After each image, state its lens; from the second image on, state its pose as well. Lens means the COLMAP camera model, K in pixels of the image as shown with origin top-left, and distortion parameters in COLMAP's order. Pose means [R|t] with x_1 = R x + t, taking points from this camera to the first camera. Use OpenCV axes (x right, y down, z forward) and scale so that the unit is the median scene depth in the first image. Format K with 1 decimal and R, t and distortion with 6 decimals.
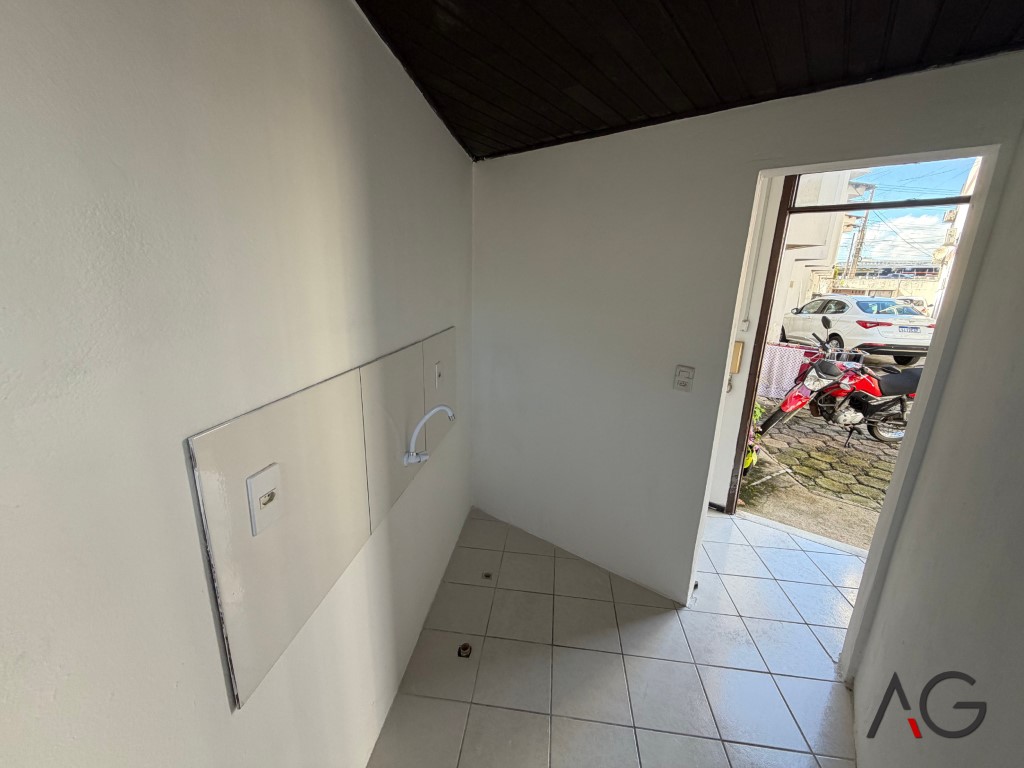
lens RADIAL K [[407.4, 0, 509.6], [0, 407.4, 382.1], [0, 0, 1]] dist [0.001103, -0.000037]
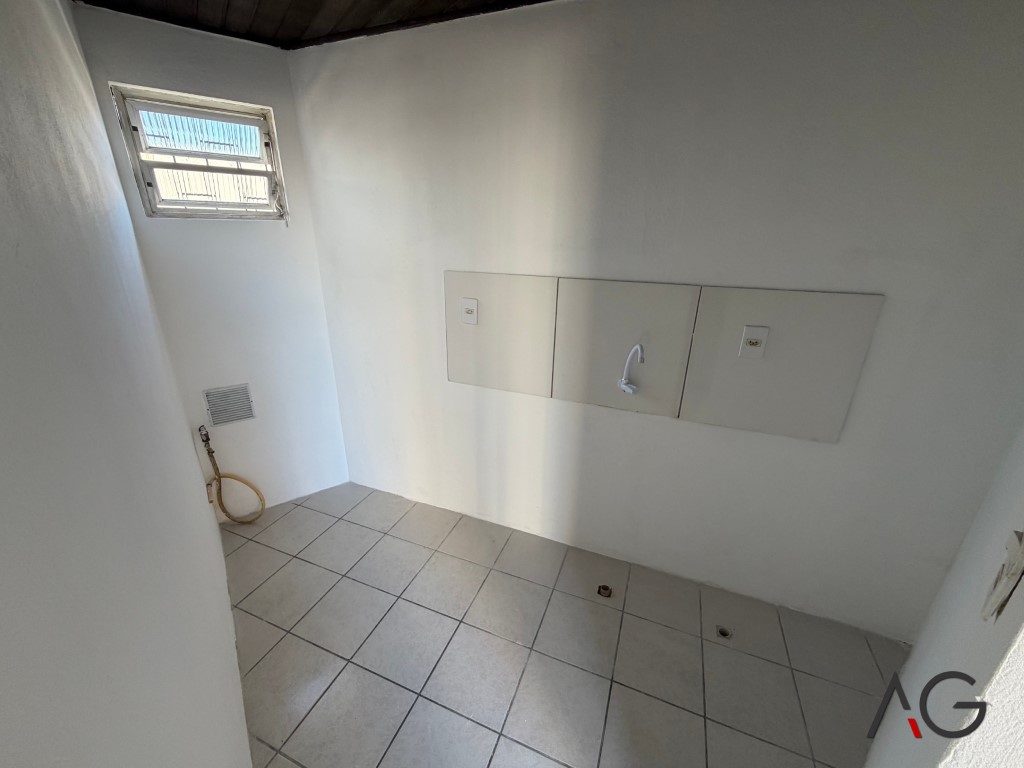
lens RADIAL K [[407.4, 0, 509.6], [0, 407.4, 382.1], [0, 0, 1]] dist [0.001103, -0.000037]
pose [[-0.253237, 0.312322, -0.915601, 0.804399], [-0.262011, 0.888935, 0.375693, -0.146053], [0.931247, 0.335037, -0.143280, 0.826981]]
